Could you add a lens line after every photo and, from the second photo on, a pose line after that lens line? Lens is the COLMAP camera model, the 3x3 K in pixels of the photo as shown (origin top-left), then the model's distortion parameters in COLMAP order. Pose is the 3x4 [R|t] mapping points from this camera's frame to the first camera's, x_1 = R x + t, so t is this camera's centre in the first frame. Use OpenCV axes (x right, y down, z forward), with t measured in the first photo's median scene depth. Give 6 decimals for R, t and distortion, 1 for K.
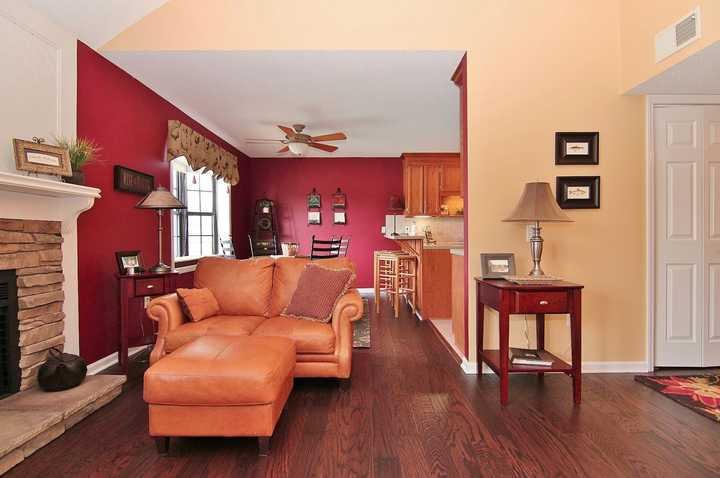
lens RADIAL K [[365.6, 0, 362.8], [0, 365.6, 238.5], [0, 0, 1]] dist [-0.017062, -0.002028]
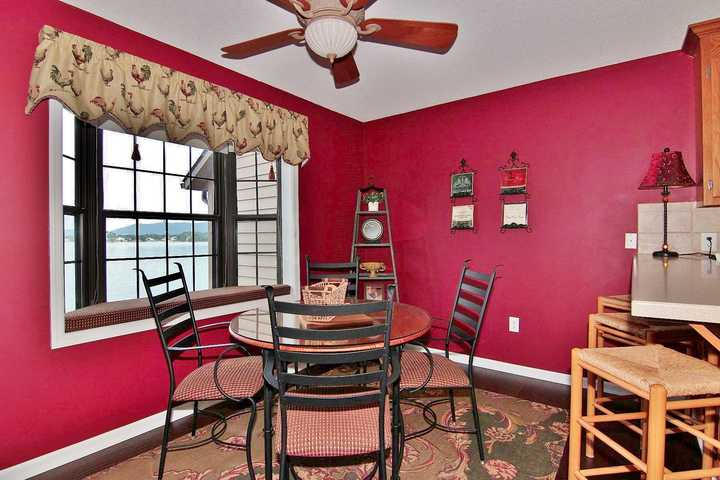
lens RADIAL K [[365.6, 0, 362.8], [0, 365.6, 239.5], [0, 0, 1]] dist [-0.017062, -0.002028]
pose [[0.803590, 0.001111, -0.595182, 0.104042], [0.001953, 0.999988, 0.004503, -0.050909], [0.595180, -0.004781, 0.803579, 0.921291]]
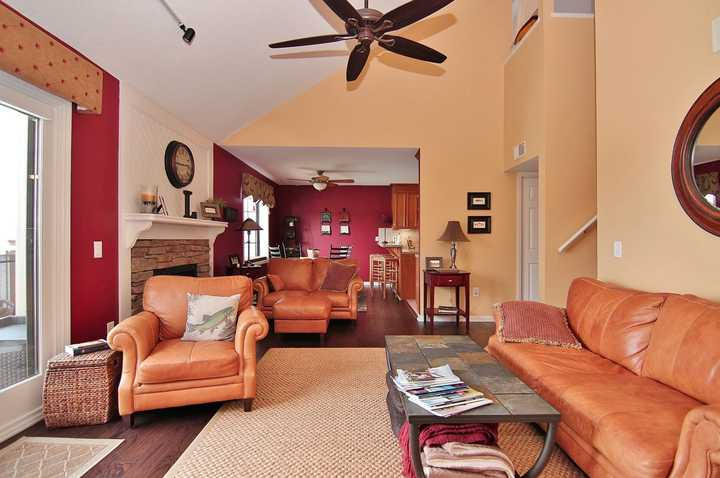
lens RADIAL K [[365.6, 0, 362.8], [0, 365.6, 238.5], [0, 0, 1]] dist [-0.017062, -0.002028]
pose [[0.999924, 0.006616, 0.010448, -0.017858], [-0.006560, 0.999964, -0.005355, -0.031939], [-0.010483, 0.005286, 0.999931, -0.656533]]
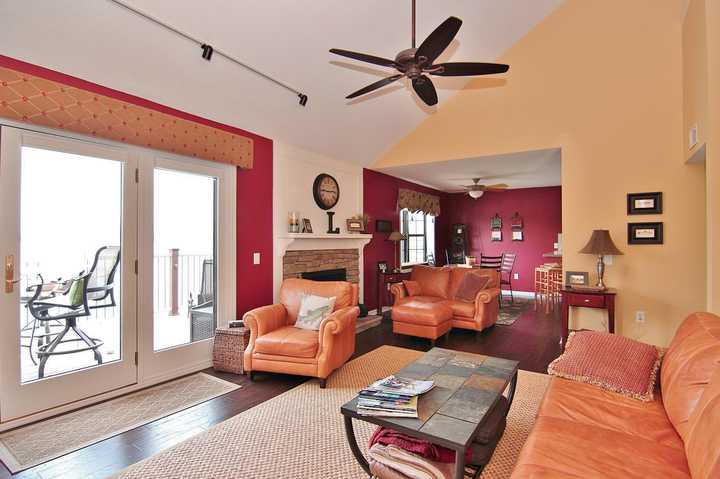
lens RADIAL K [[365.6, 0, 362.8], [0, 365.6, 239.0], [0, 0, 1]] dist [-0.017062, -0.002028]
pose [[0.836778, 0.003672, -0.547530, 0.332154], [-0.006827, 0.999970, -0.003728, -0.068297], [0.547500, 0.006858, 0.836778, -0.659395]]
